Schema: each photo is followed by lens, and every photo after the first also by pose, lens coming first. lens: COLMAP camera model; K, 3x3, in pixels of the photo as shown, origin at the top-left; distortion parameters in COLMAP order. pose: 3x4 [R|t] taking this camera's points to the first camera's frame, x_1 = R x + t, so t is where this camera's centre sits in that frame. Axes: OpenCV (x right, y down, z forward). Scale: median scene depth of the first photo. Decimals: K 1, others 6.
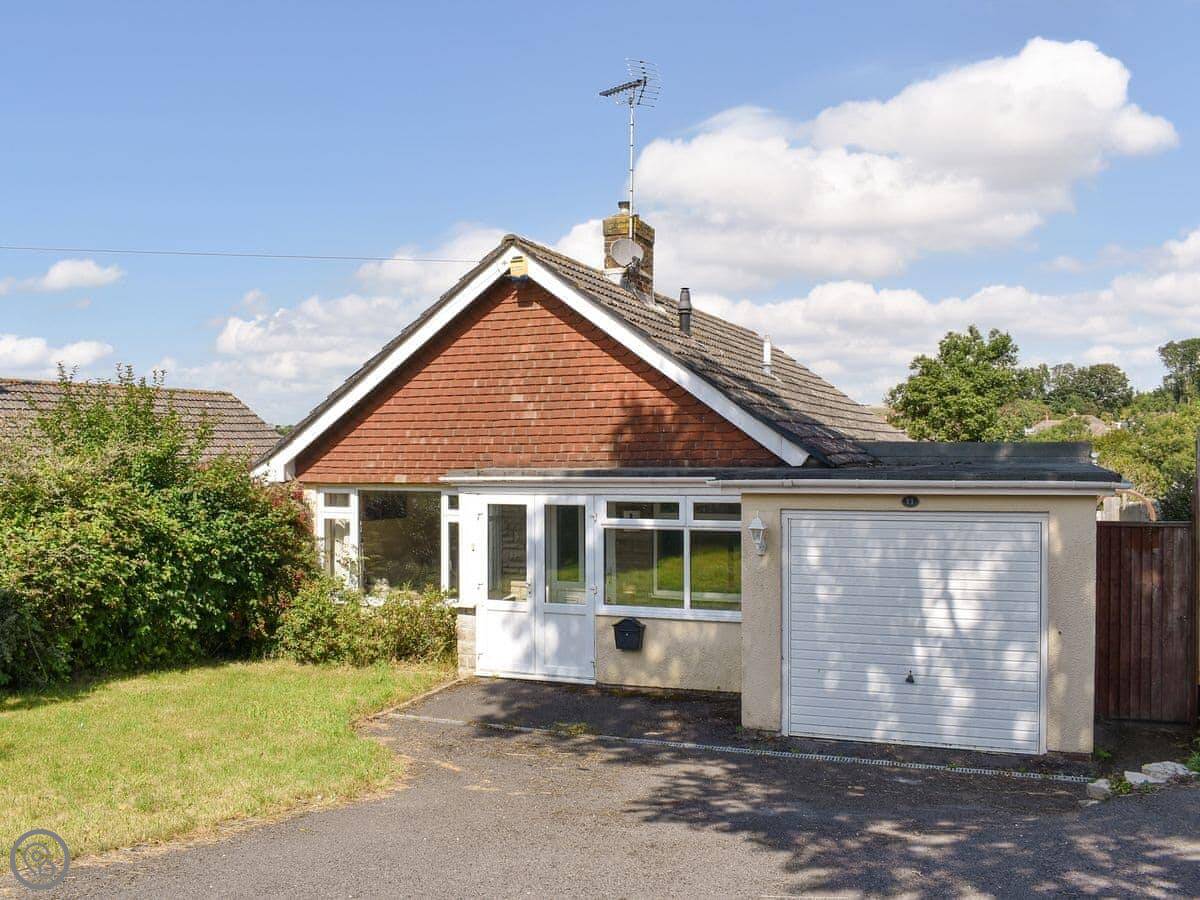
lens RADIAL K [[1103.2, 0, 601.1], [0, 1103.2, 460.8], [0, 0, 1]] dist [-0.007159, 0.000000]
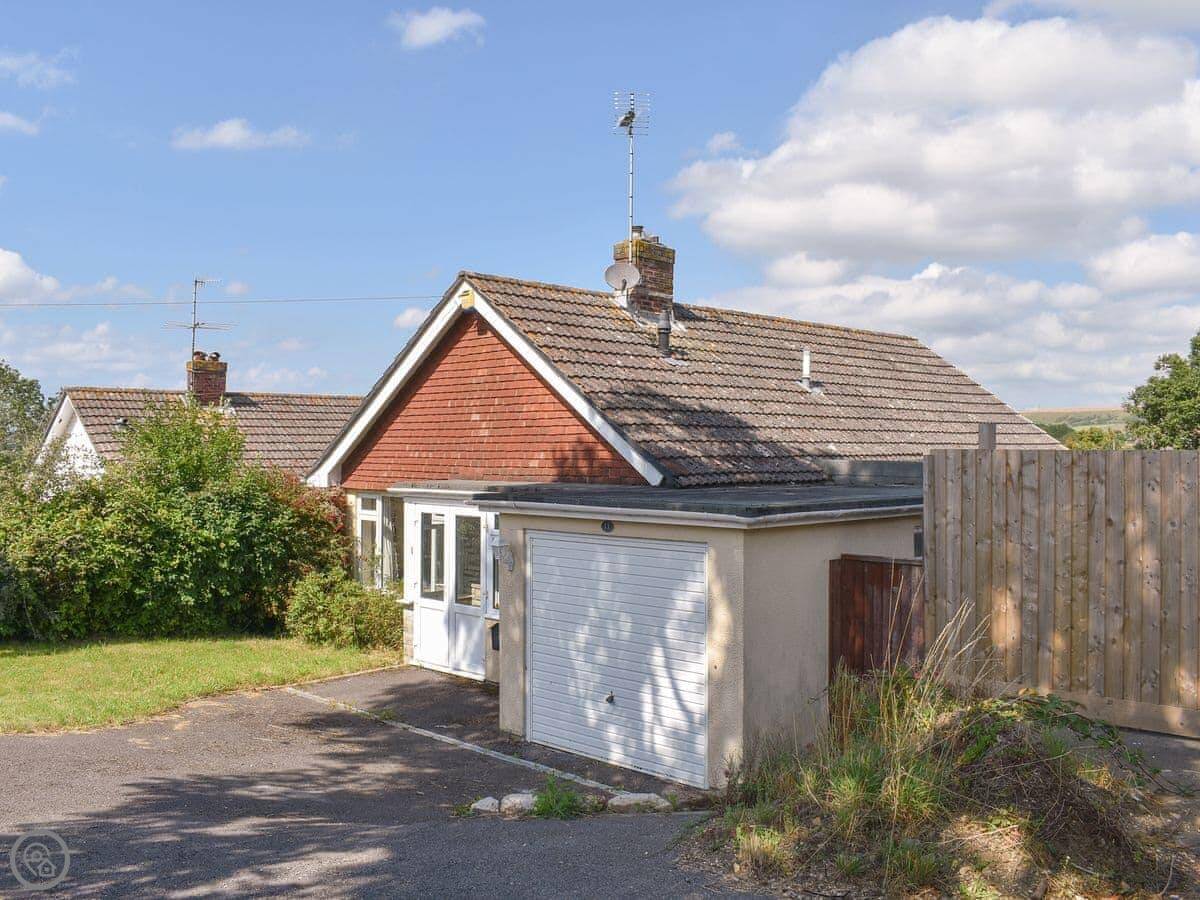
lens RADIAL K [[1103.2, 0, 599.5], [0, 1103.2, 439.8], [0, 0, 1]] dist [-0.007159, 0.000000]
pose [[0.920275, 0.005766, -0.391229, 0.480357], [-0.011780, 0.999846, -0.012974, -0.021898], [0.391094, 0.016548, 0.920202, 0.031090]]
